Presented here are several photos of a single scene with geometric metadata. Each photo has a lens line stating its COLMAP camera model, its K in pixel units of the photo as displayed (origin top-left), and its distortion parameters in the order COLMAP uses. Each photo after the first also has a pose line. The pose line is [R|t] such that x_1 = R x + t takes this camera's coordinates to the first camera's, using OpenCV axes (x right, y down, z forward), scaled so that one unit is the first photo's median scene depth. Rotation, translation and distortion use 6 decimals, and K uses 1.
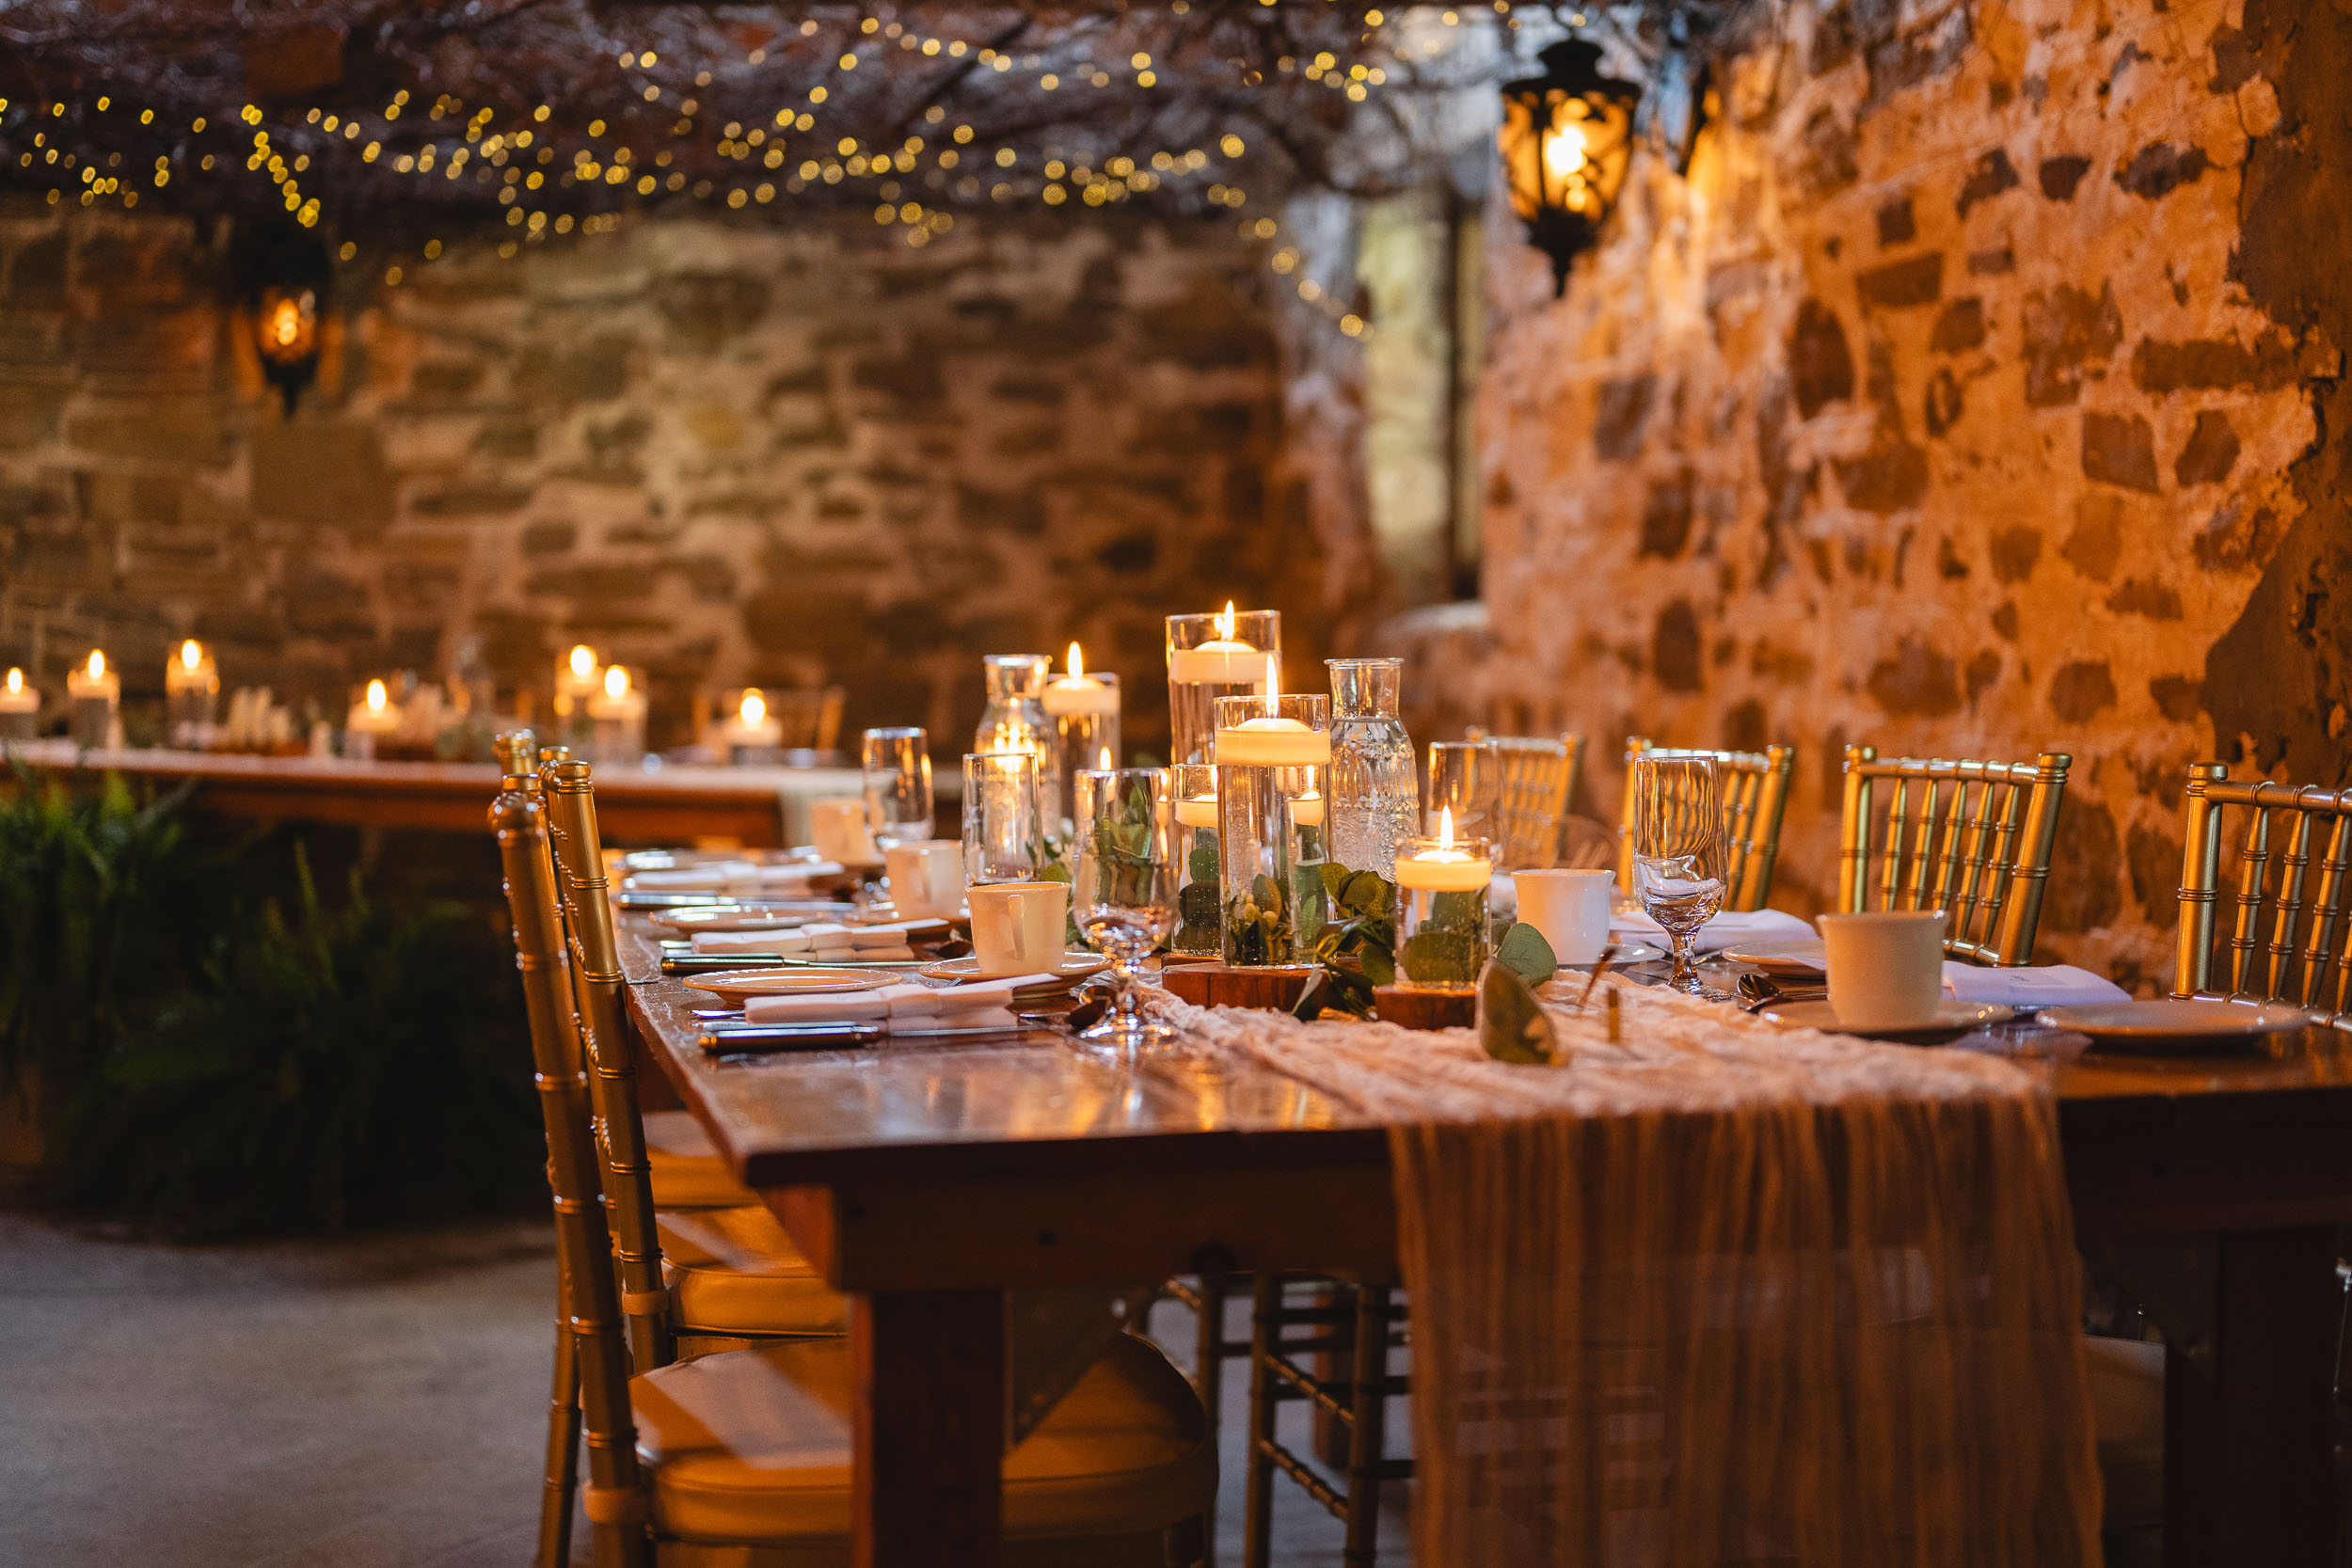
lens RADIAL K [[3375.0, 0, 1180.2], [0, 3375.0, 782.7], [0, 0, 1]] dist [0.006092, 0.000000]
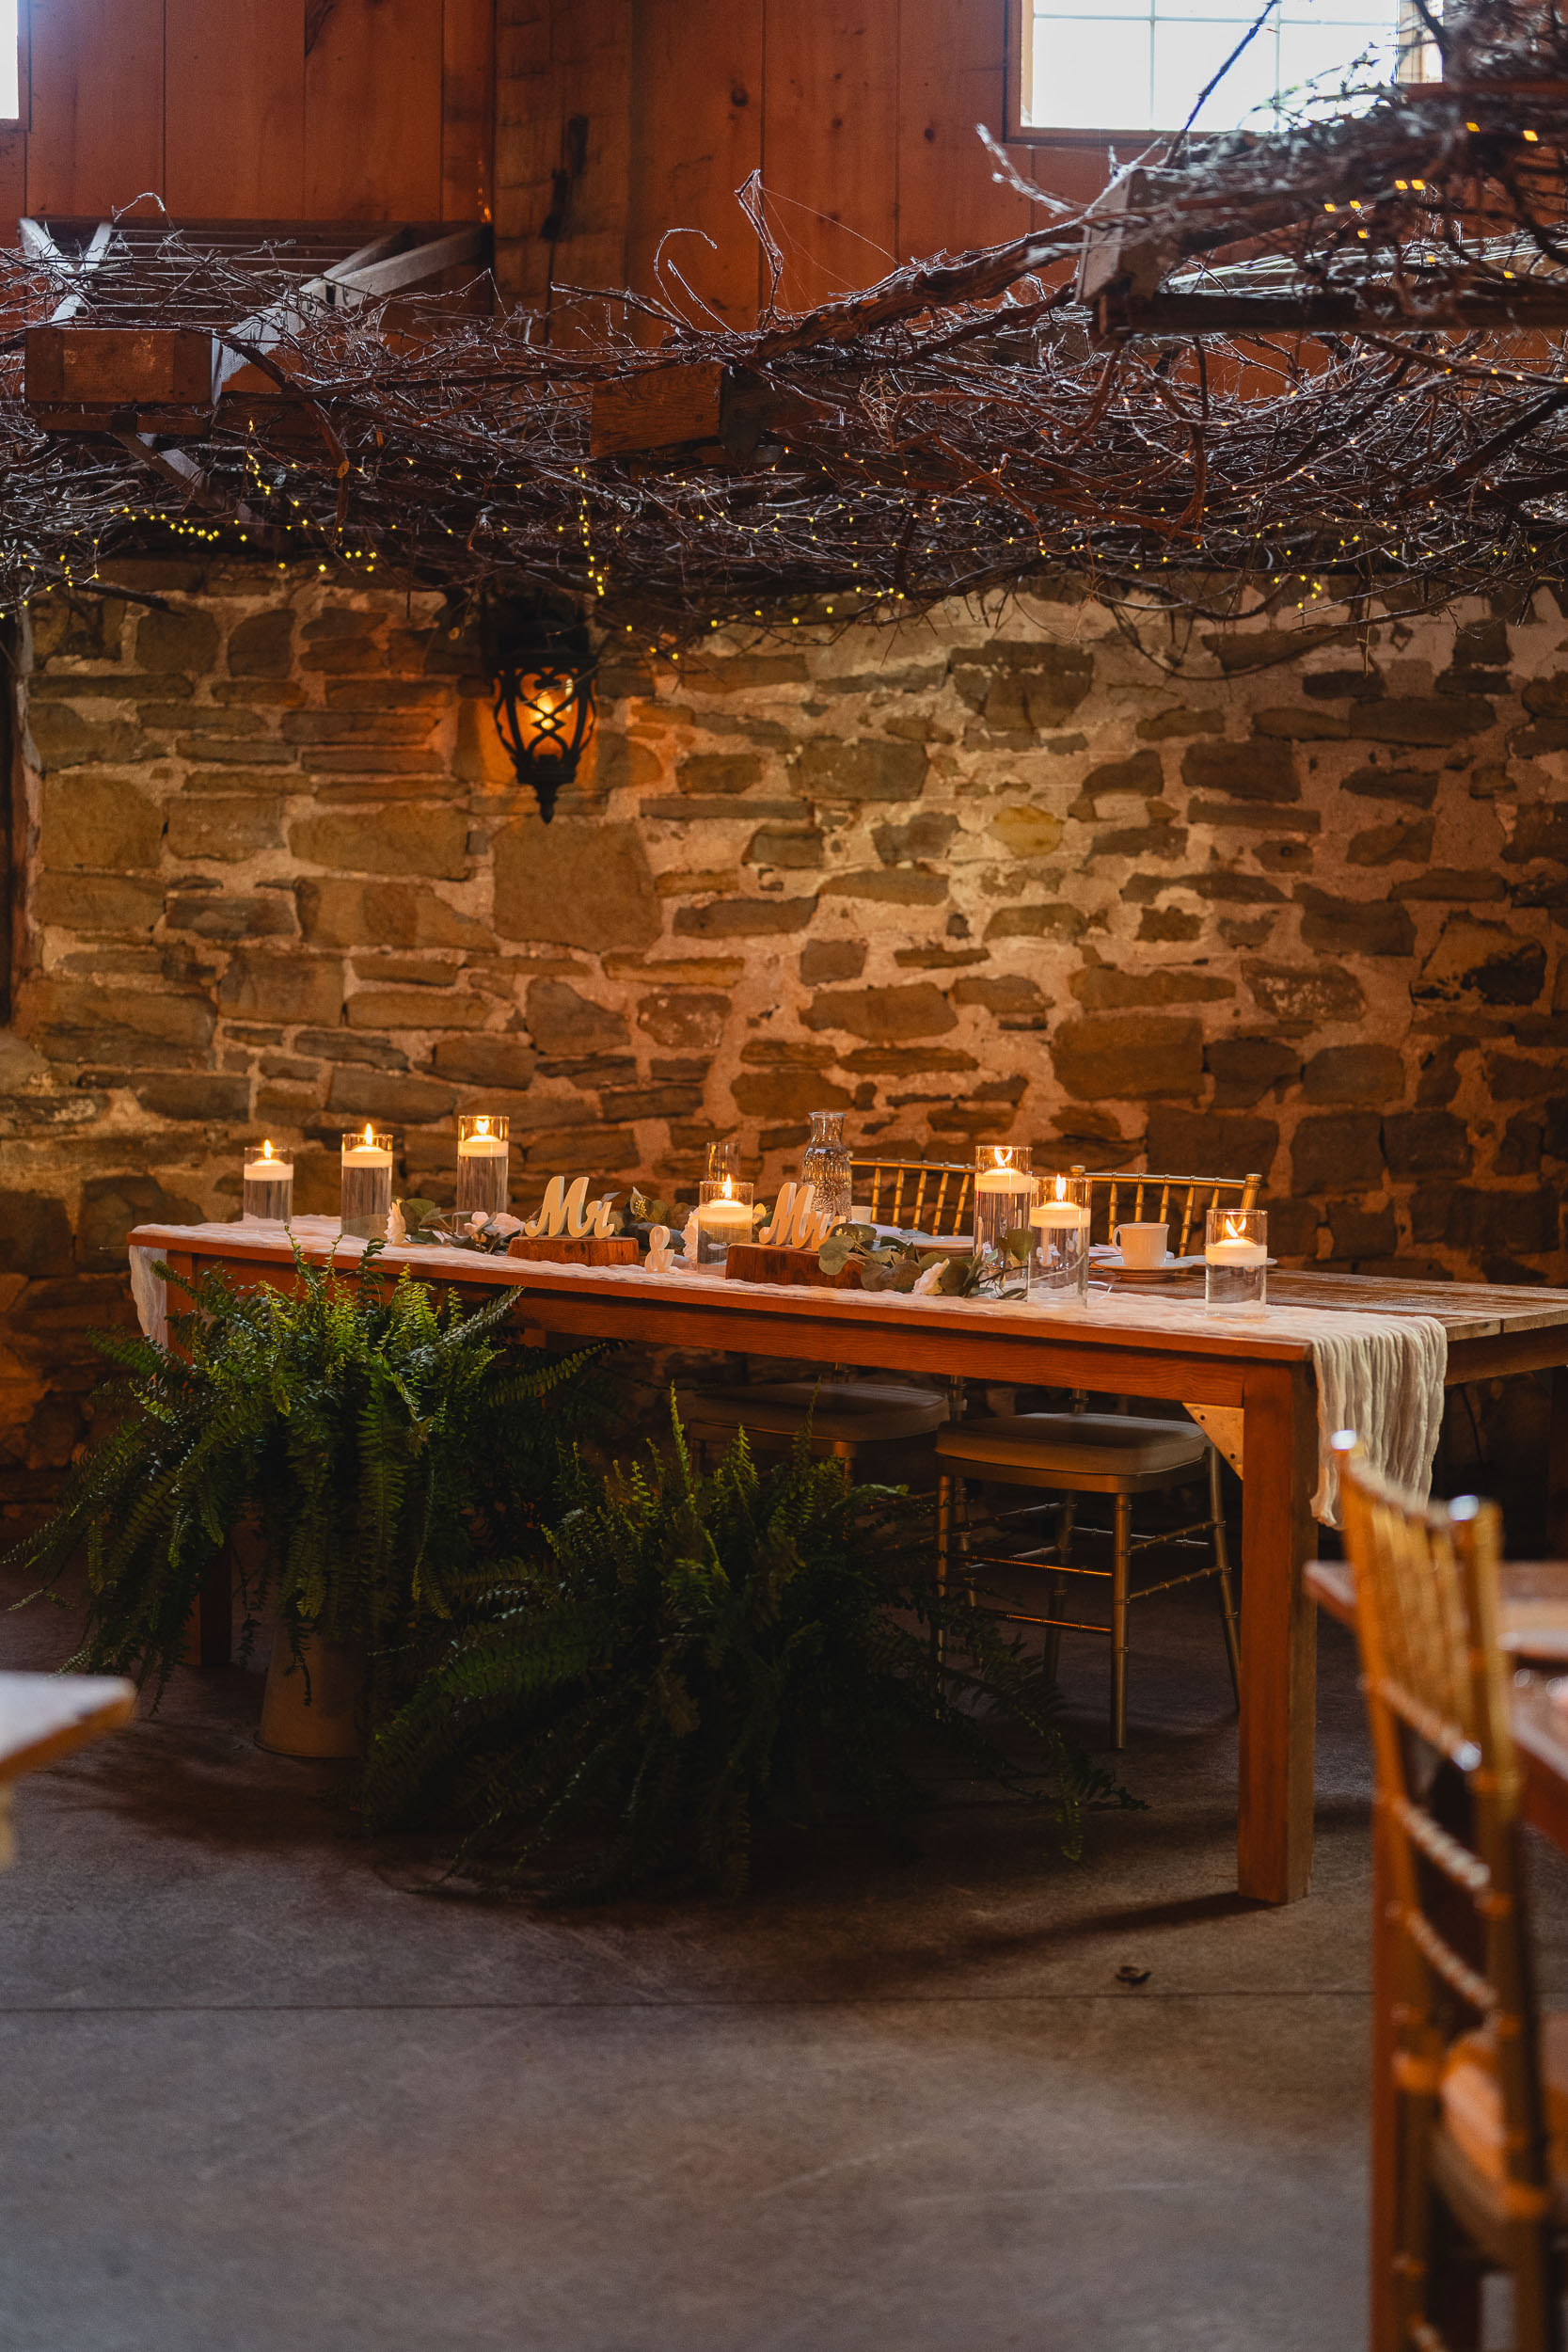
lens RADIAL K [[3375.0, 0, 777.7], [0, 3375.0, 1173.8], [0, 0, 1]] dist [0.006092, 0.000000]
pose [[0.993396, 0.012000, -0.114109, -0.103551], [-0.009749, 0.999747, 0.020270, -0.035661], [0.114324, -0.019024, 0.993261, 0.149728]]
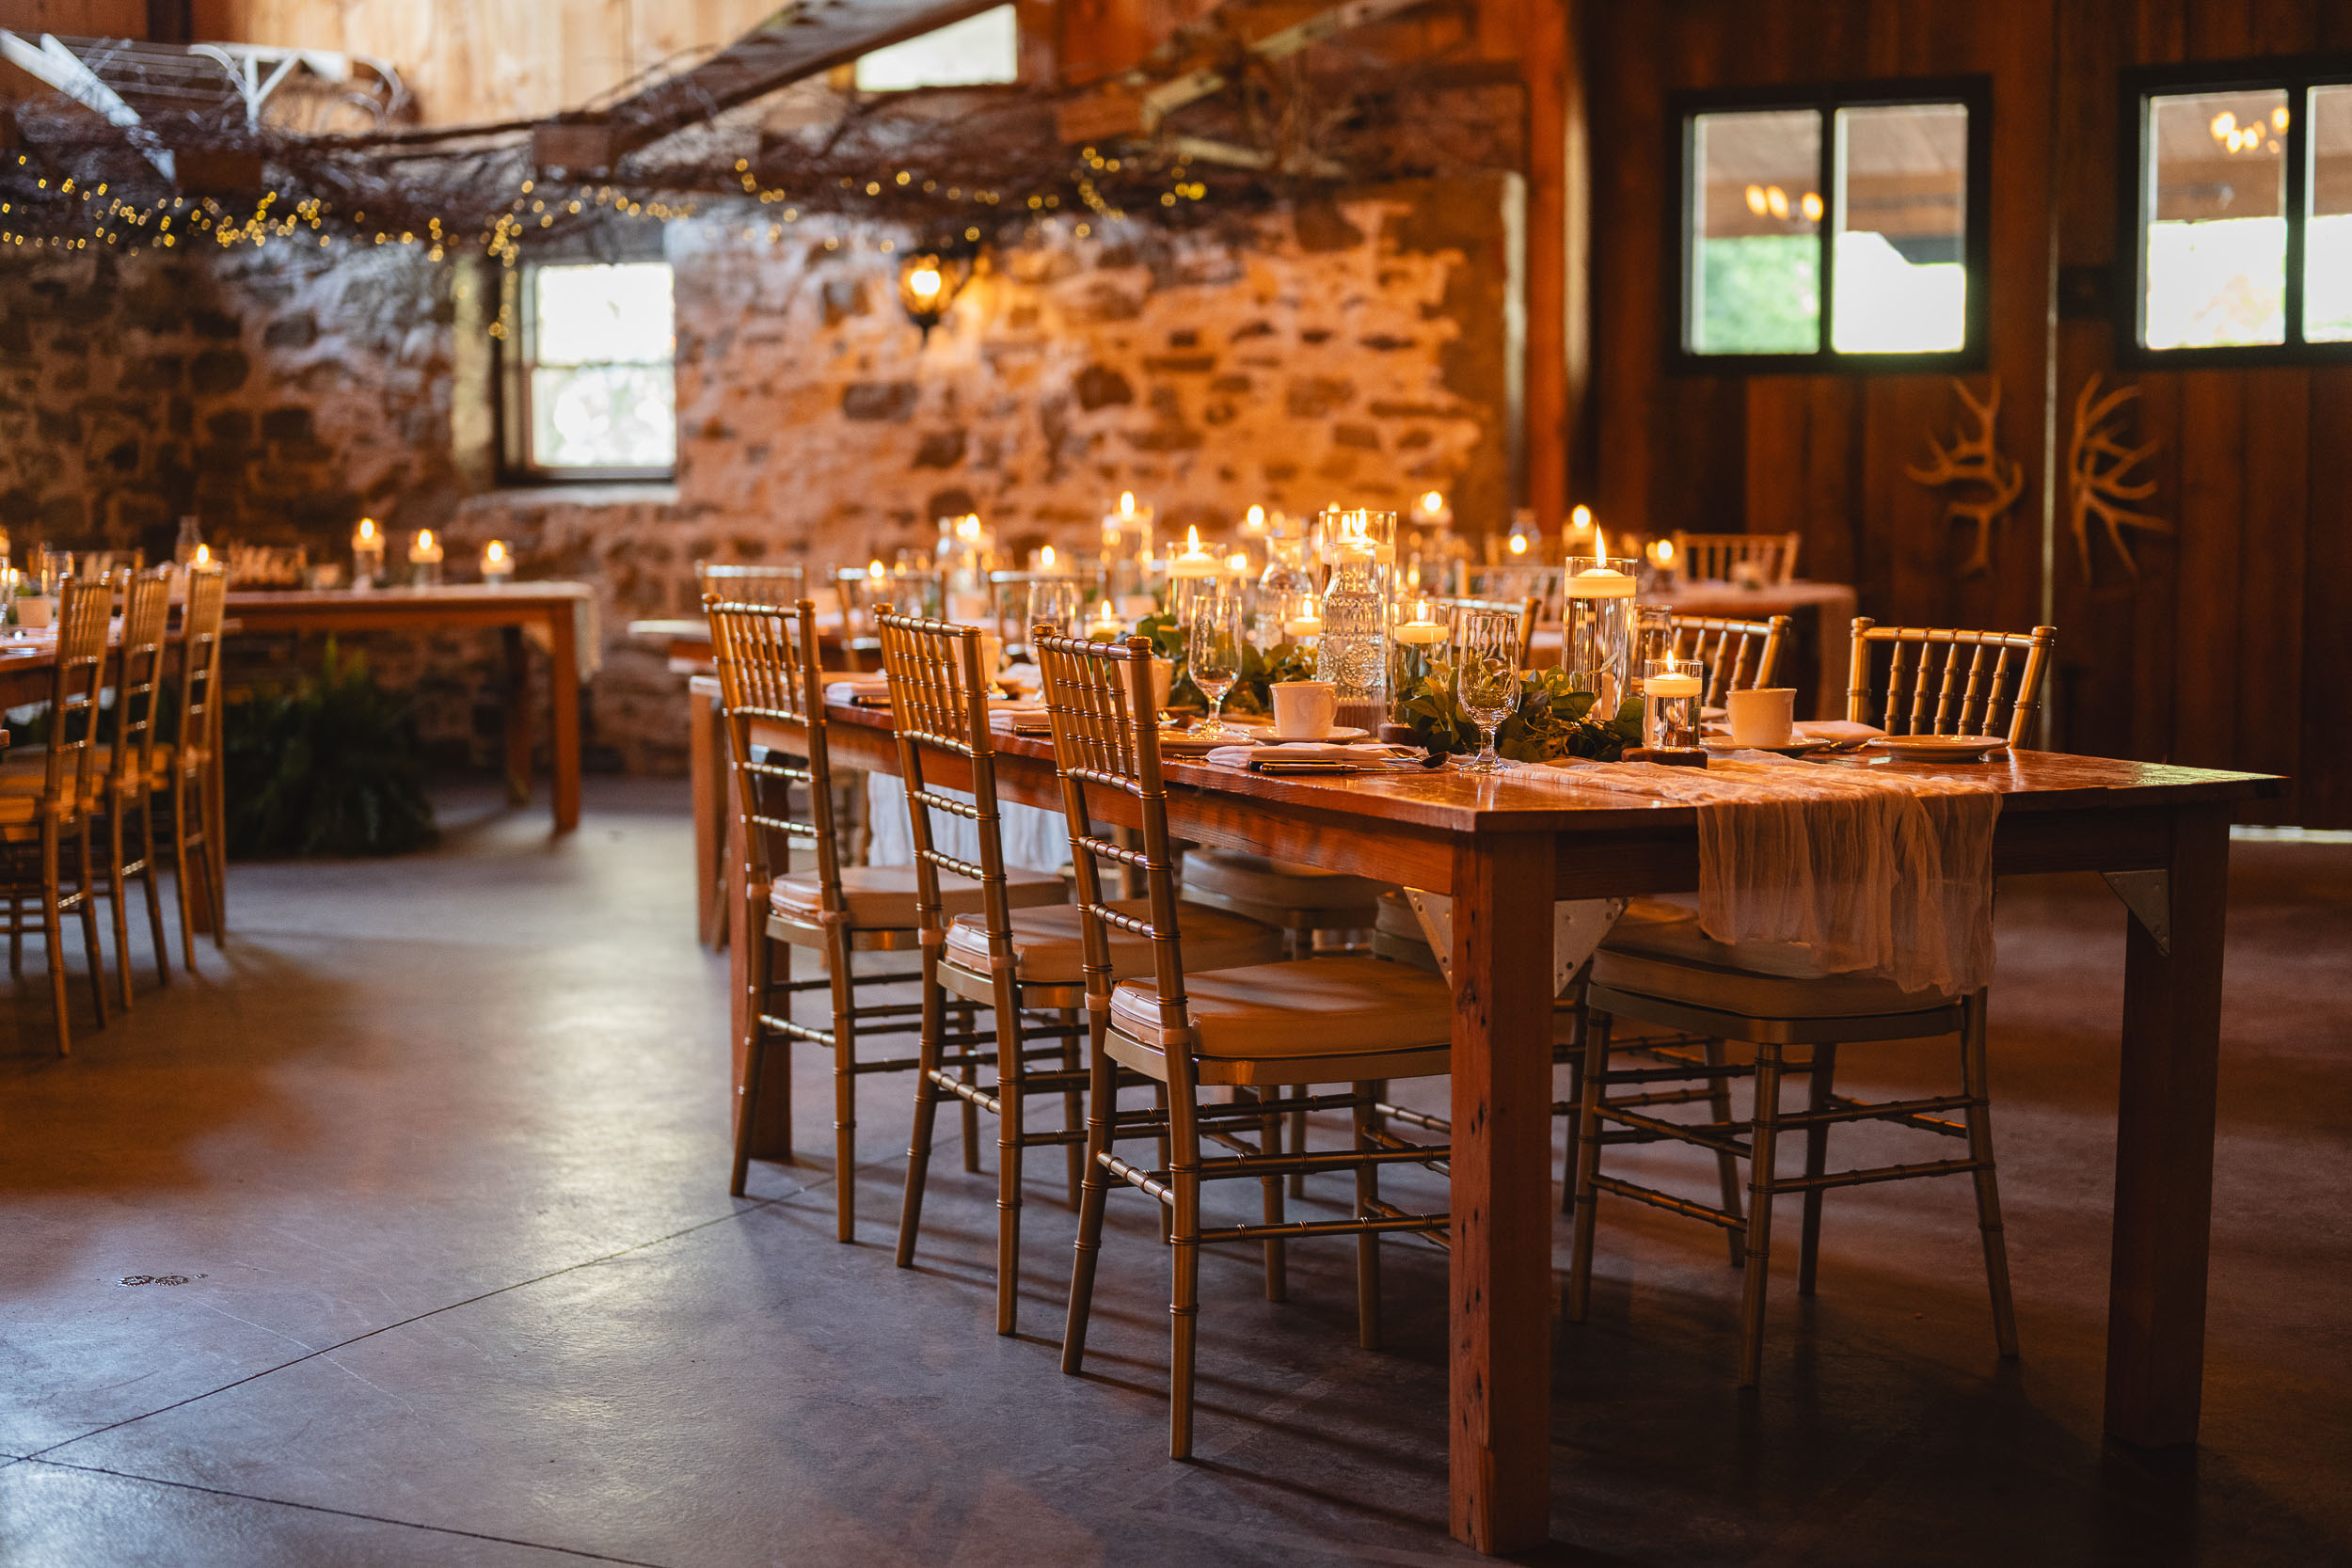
lens RADIAL K [[3375.0, 0, 1175.1], [0, 3375.0, 785.5], [0, 0, 1]] dist [0.006092, 0.000000]
pose [[0.578339, -0.085557, 0.811298, -1.011250], [0.048040, 0.996331, 0.070824, -0.006508], [-0.814381, -0.001986, 0.580328, -0.252665]]
